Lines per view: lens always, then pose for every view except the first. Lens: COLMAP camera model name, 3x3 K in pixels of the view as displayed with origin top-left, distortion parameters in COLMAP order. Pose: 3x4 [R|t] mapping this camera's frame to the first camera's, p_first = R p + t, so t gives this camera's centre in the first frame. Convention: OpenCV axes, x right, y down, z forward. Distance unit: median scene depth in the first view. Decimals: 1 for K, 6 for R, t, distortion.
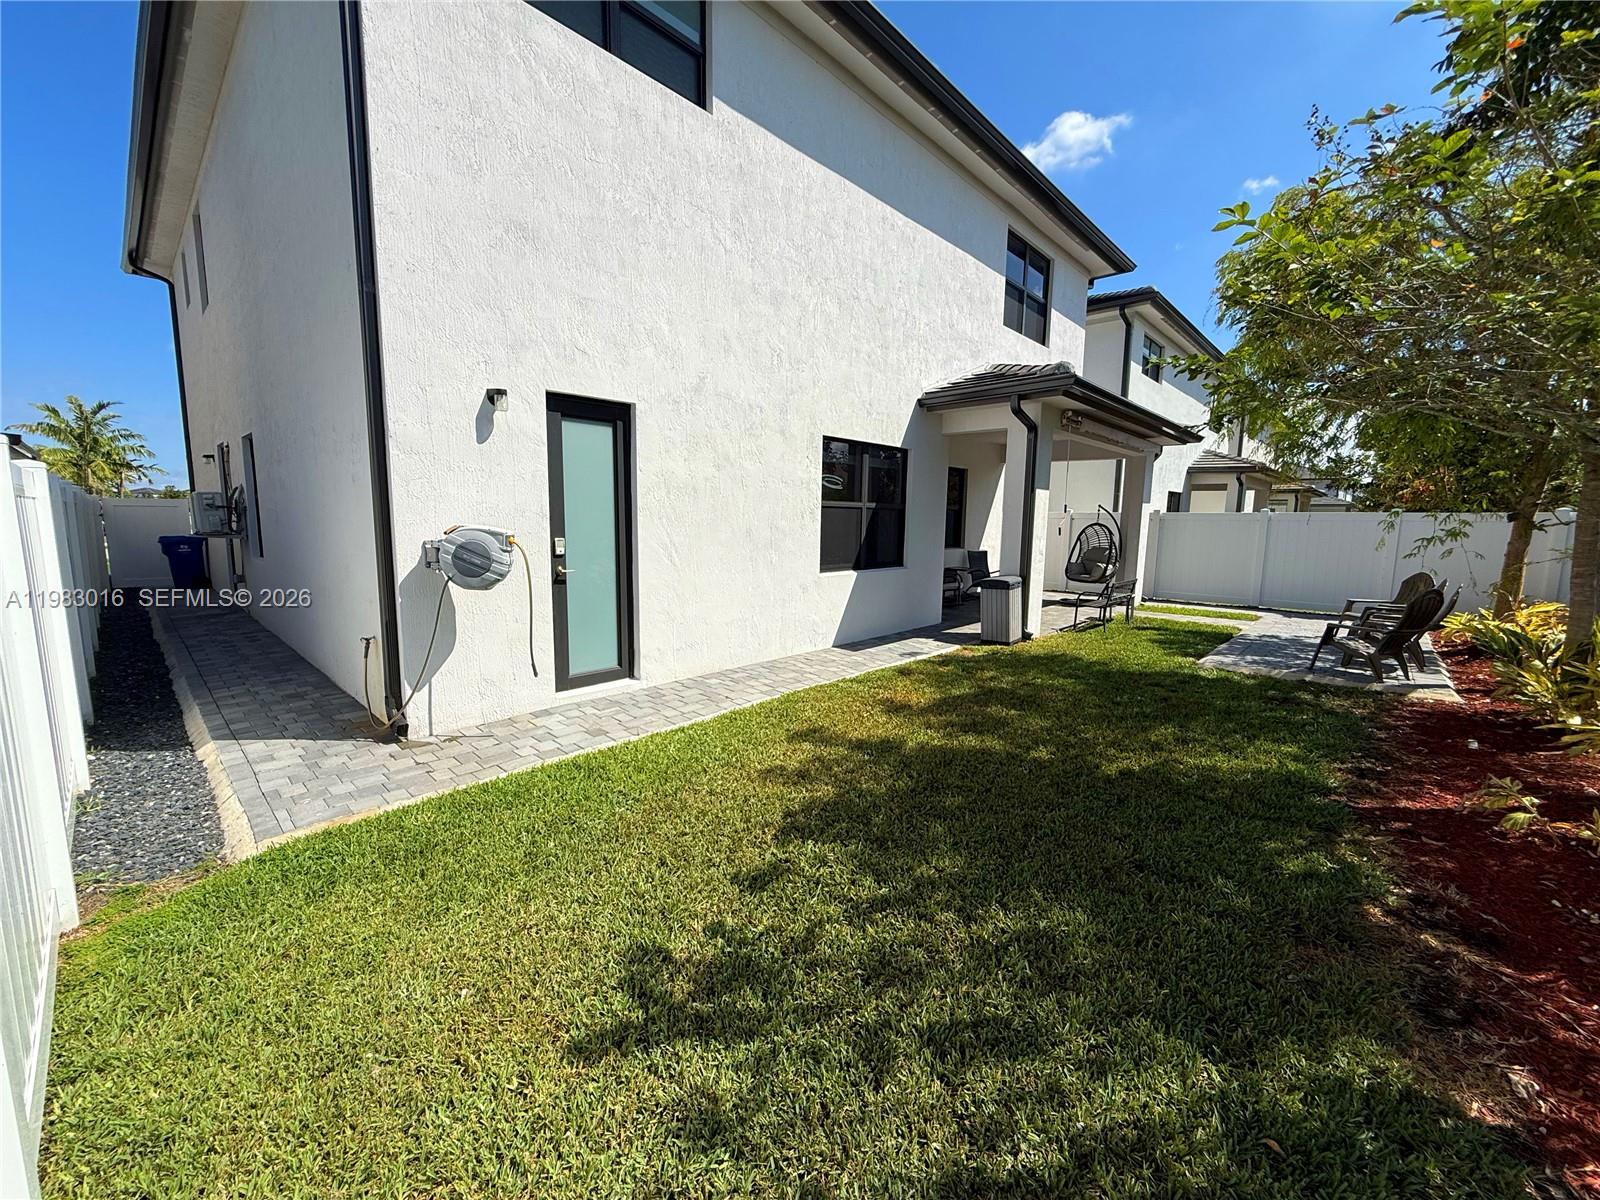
lens RADIAL K [[638.5, 0, 800.0], [0, 638.5, 605.1], [0, 0, 1]] dist [0.000295, -0.000329]
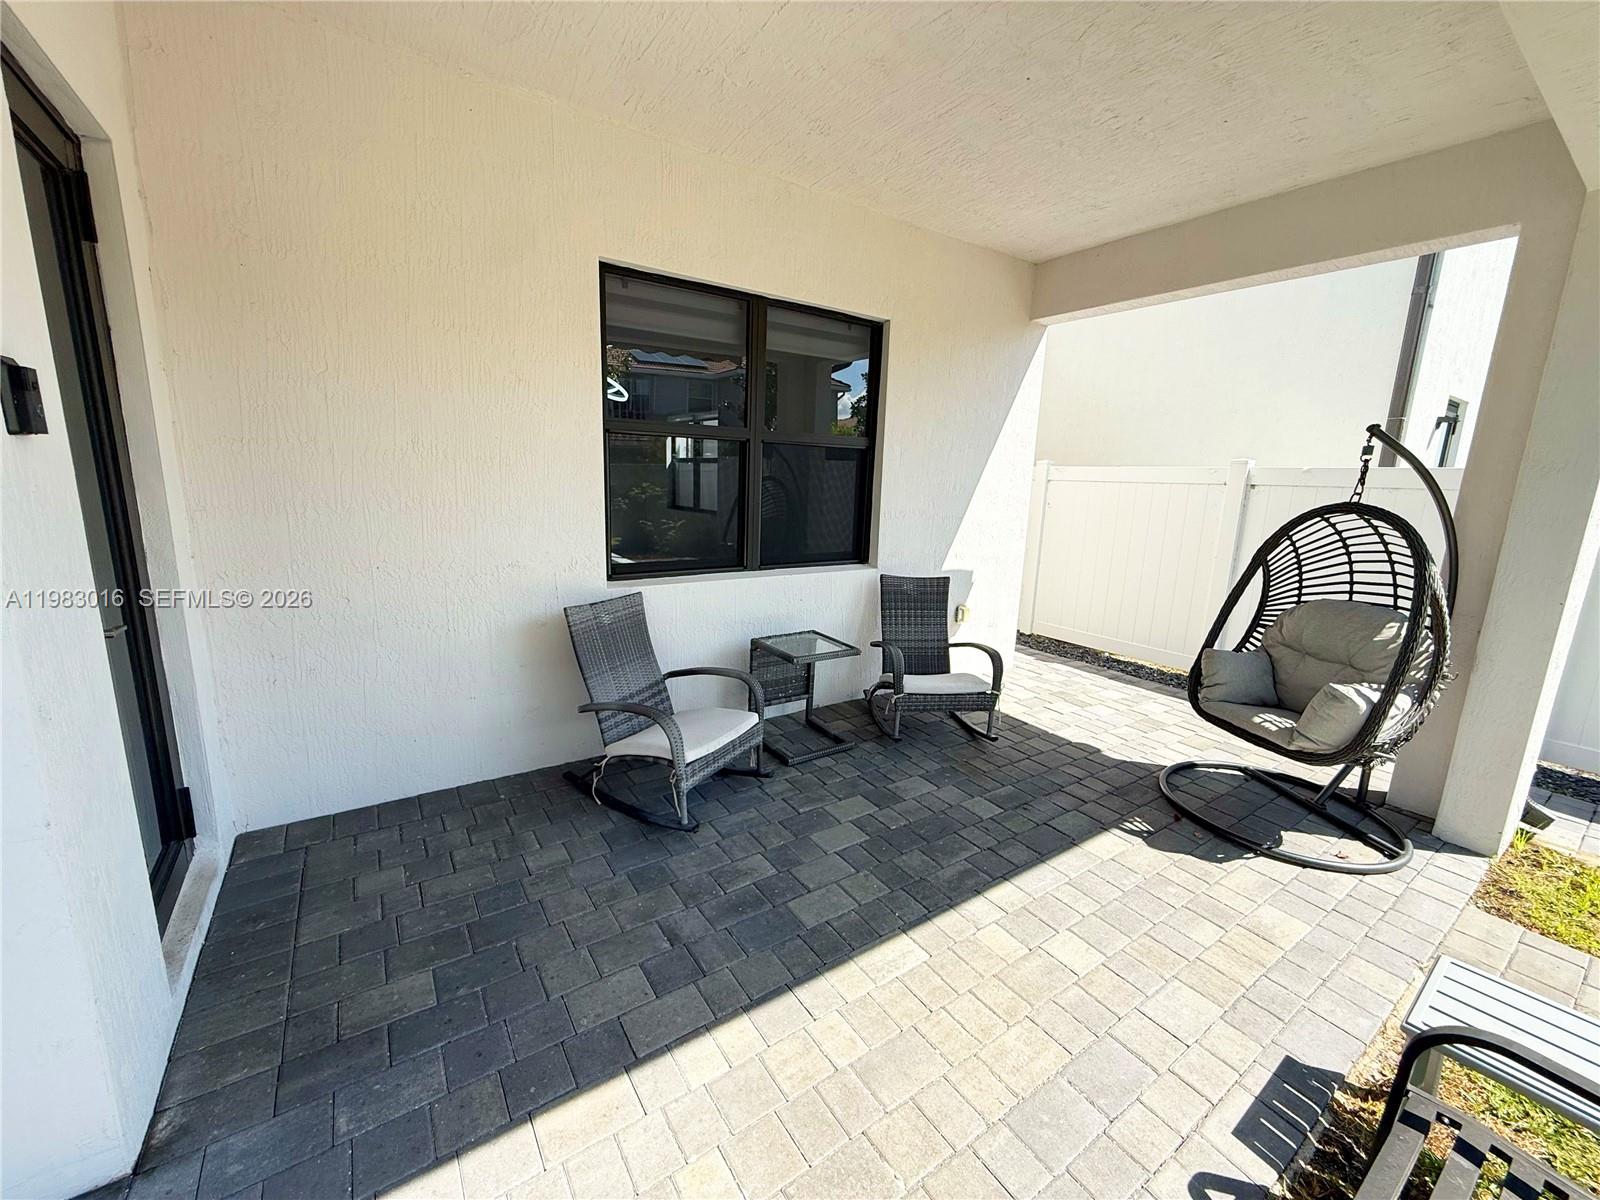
lens RADIAL K [[638.5, 0, 799.1], [0, 638.5, 602.4], [0, 0, 1]] dist [0.000295, -0.000329]
pose [[0.975133, 0.070347, -0.210161, 0.311416], [-0.053913, 0.995095, 0.082936, -0.099170], [0.214965, -0.069543, 0.974143, 0.710213]]
